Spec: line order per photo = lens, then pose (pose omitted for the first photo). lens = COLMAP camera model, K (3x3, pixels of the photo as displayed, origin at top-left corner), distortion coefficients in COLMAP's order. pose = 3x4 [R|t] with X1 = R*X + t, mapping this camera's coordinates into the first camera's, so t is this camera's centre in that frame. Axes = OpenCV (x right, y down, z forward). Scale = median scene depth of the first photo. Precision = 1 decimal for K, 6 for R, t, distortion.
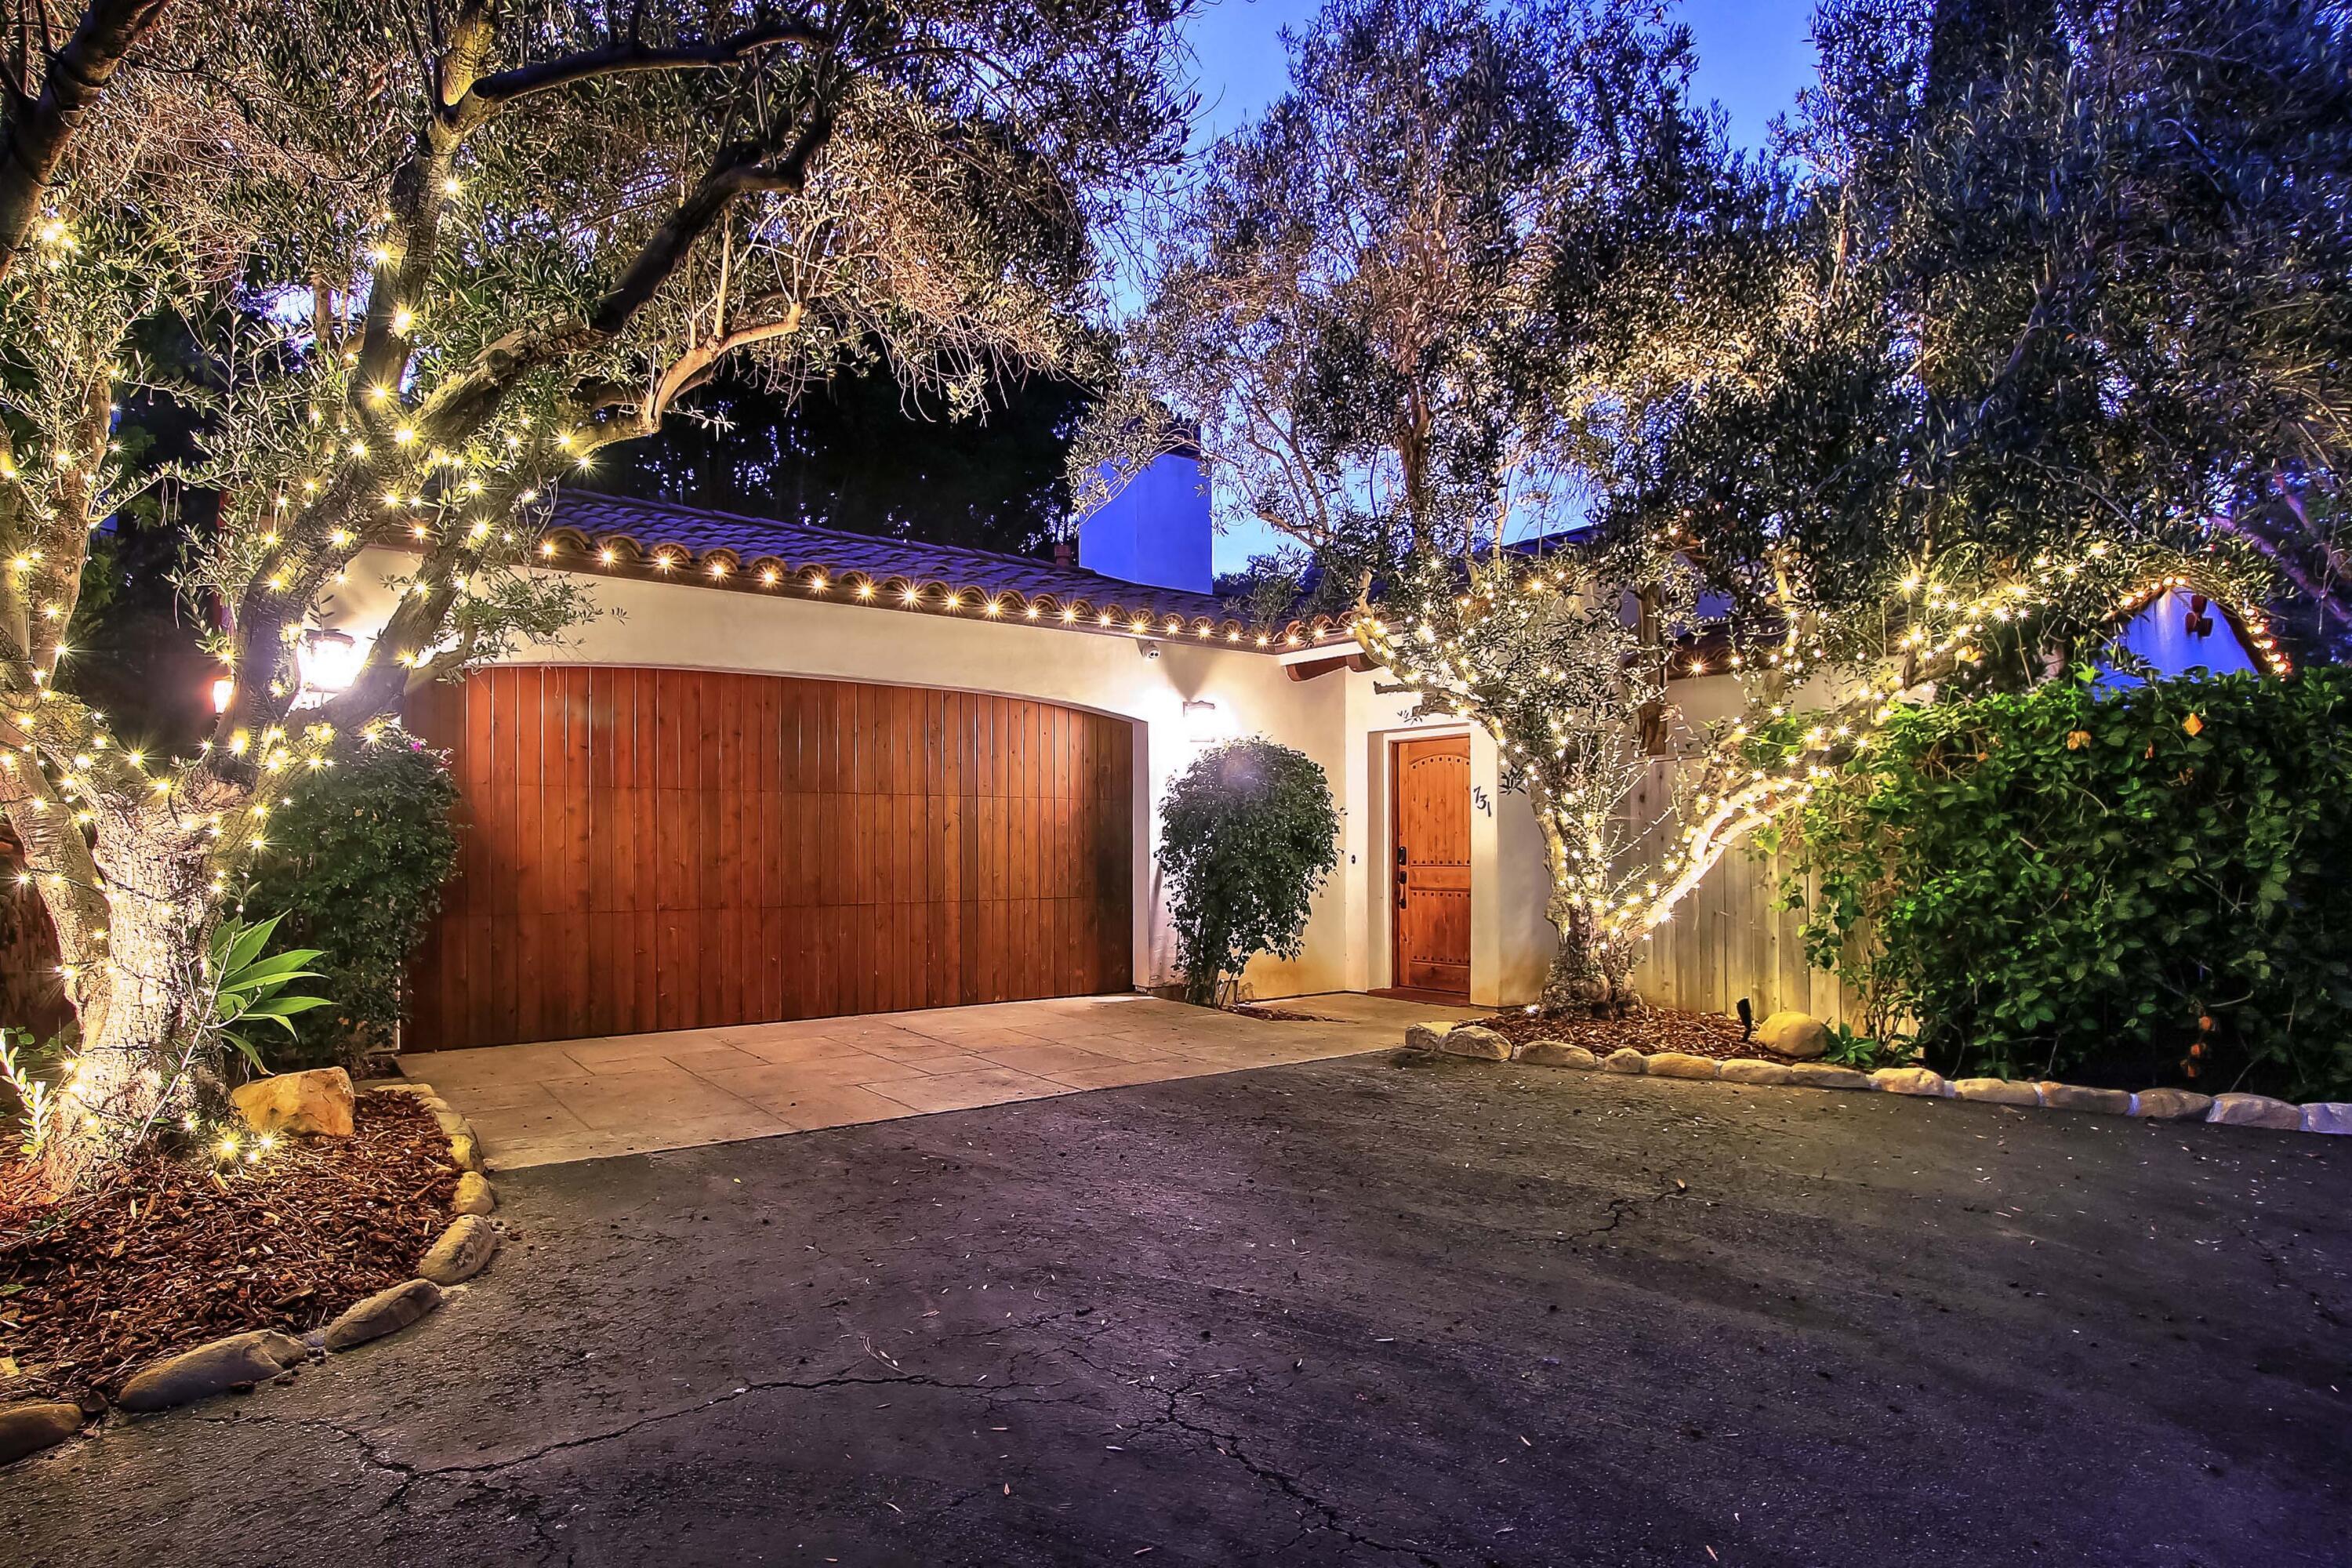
lens RADIAL K [[1228.6, 0, 1176.0], [0, 1228.6, 784.0], [0, 0, 1]] dist [-0.000124, -0.000007]
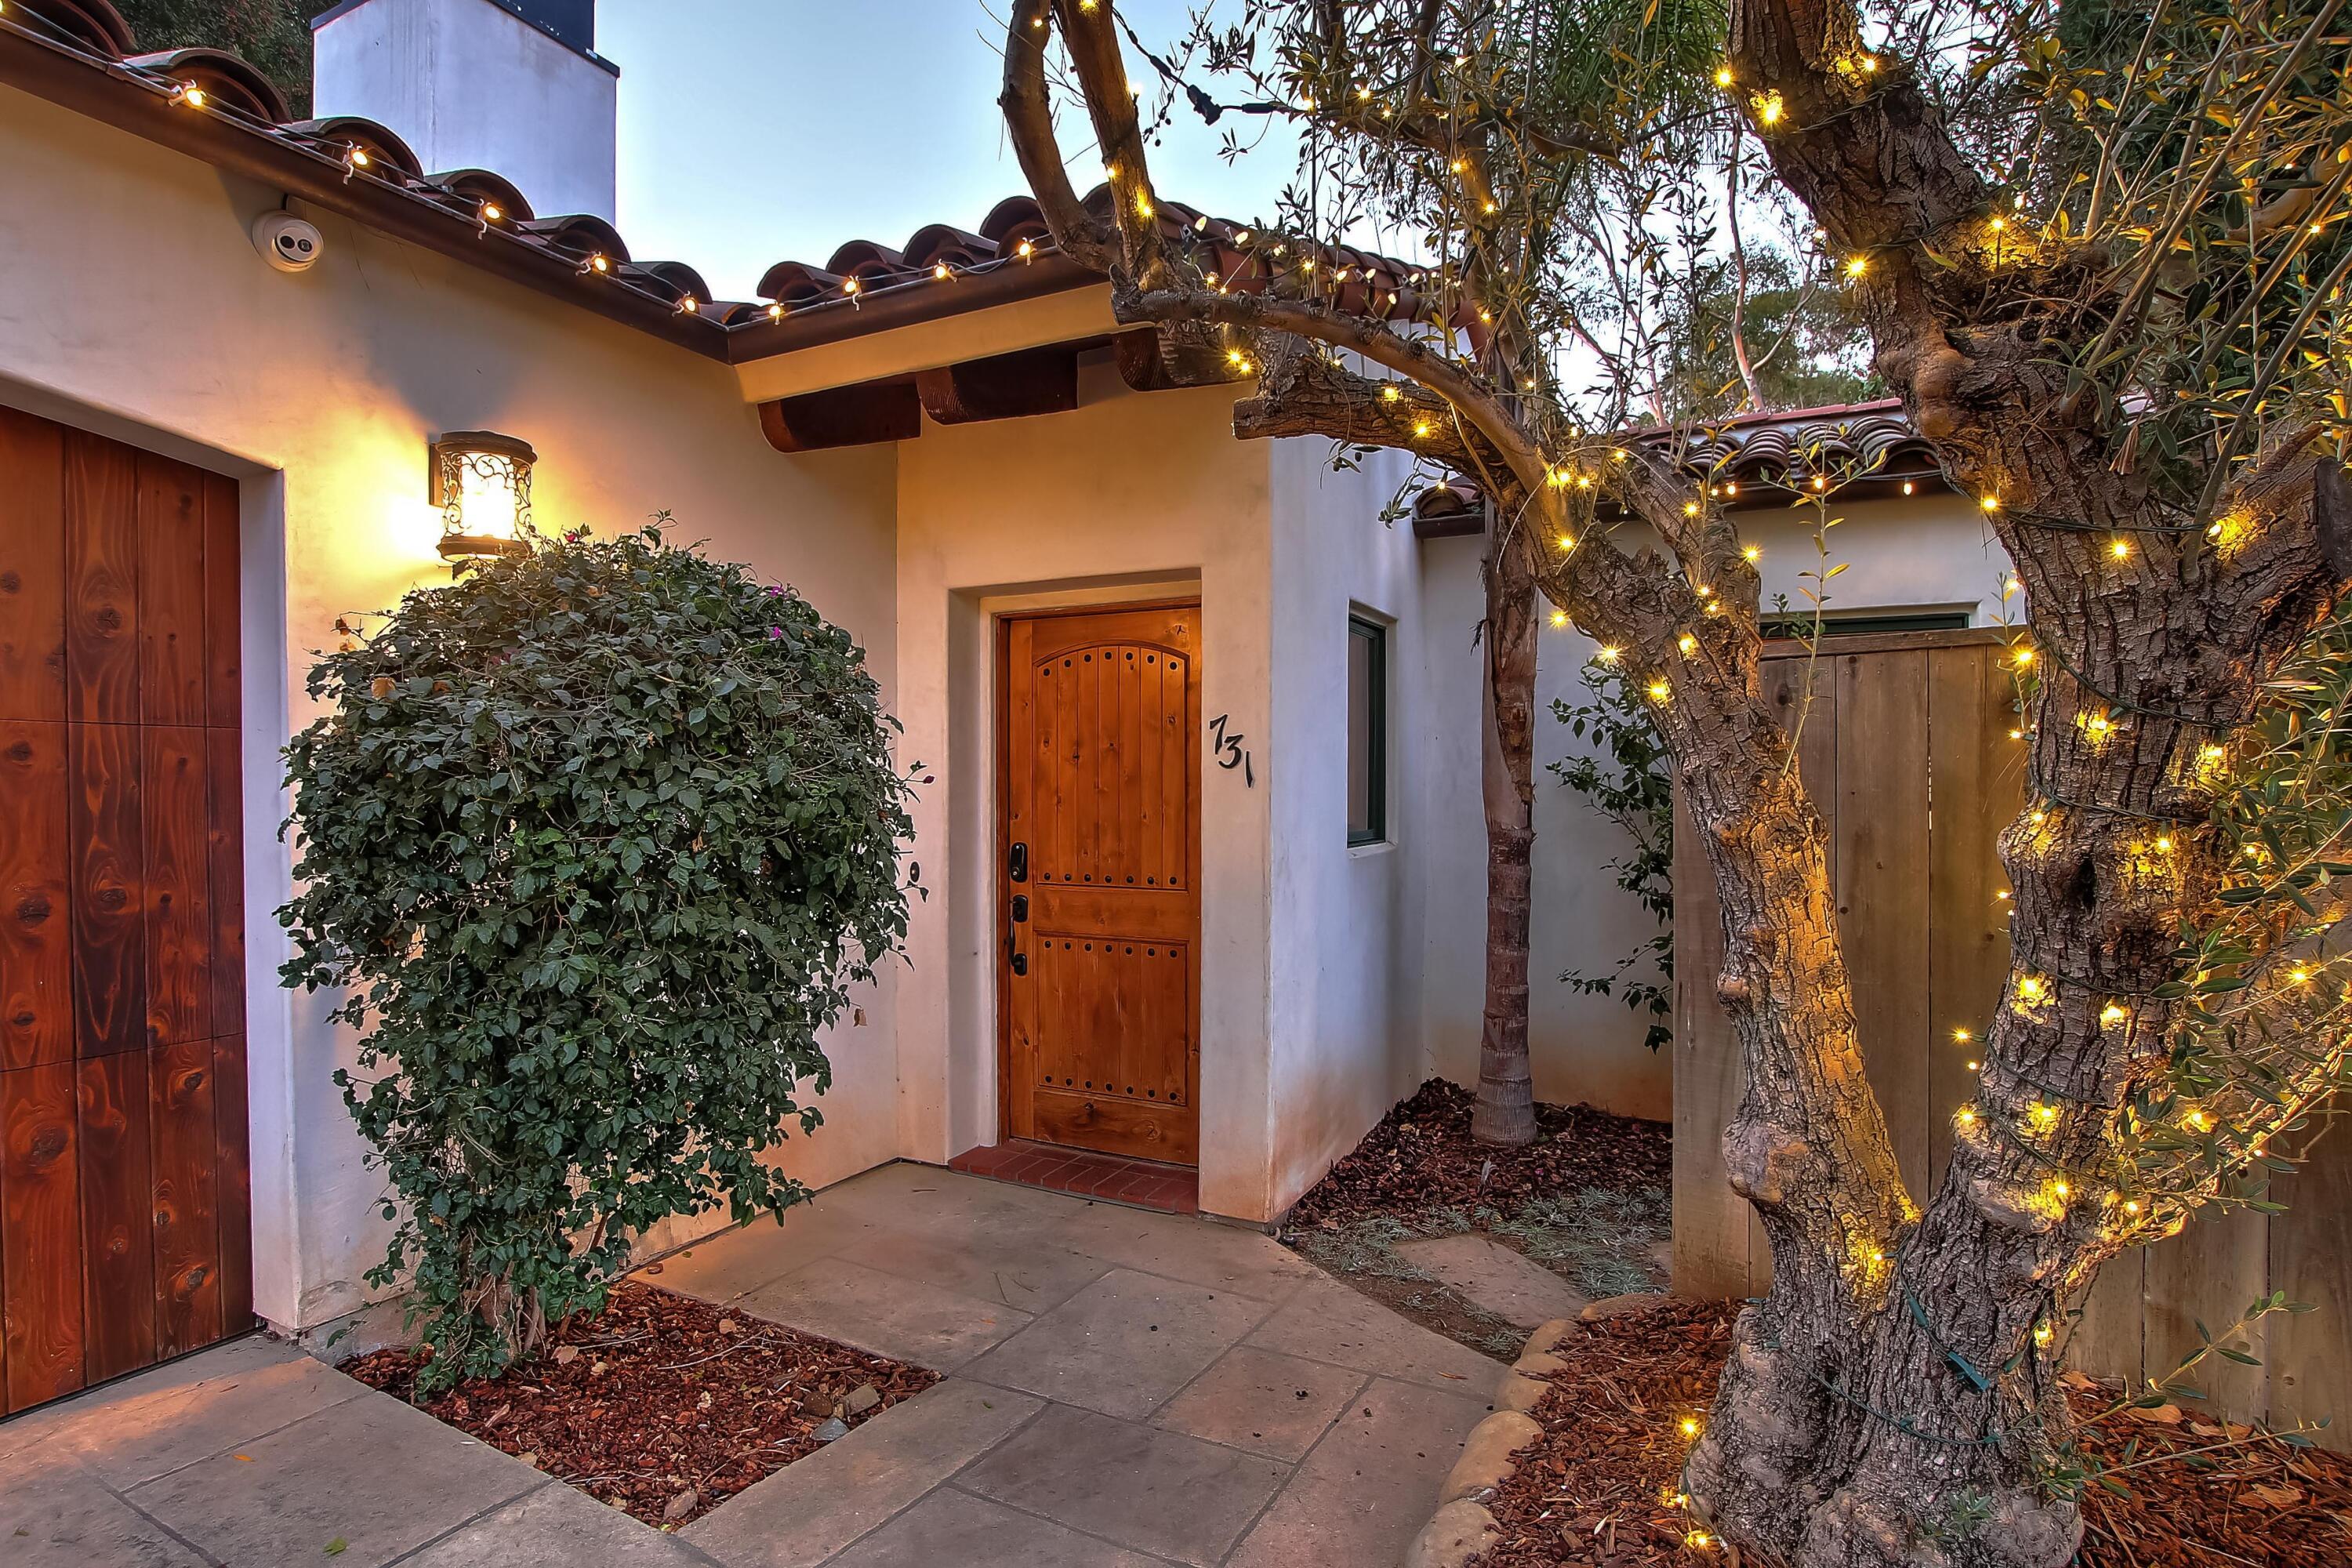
lens RADIAL K [[1139.2, 0, 1177.0], [0, 1139.2, 829.3], [0, 0, 1]] dist [-0.002466, -0.000296]
pose [[0.908143, -0.019883, 0.418188, 0.062685], [-0.014865, 0.996710, 0.079670, 0.010816], [-0.418397, -0.078568, 0.904860, 0.644848]]
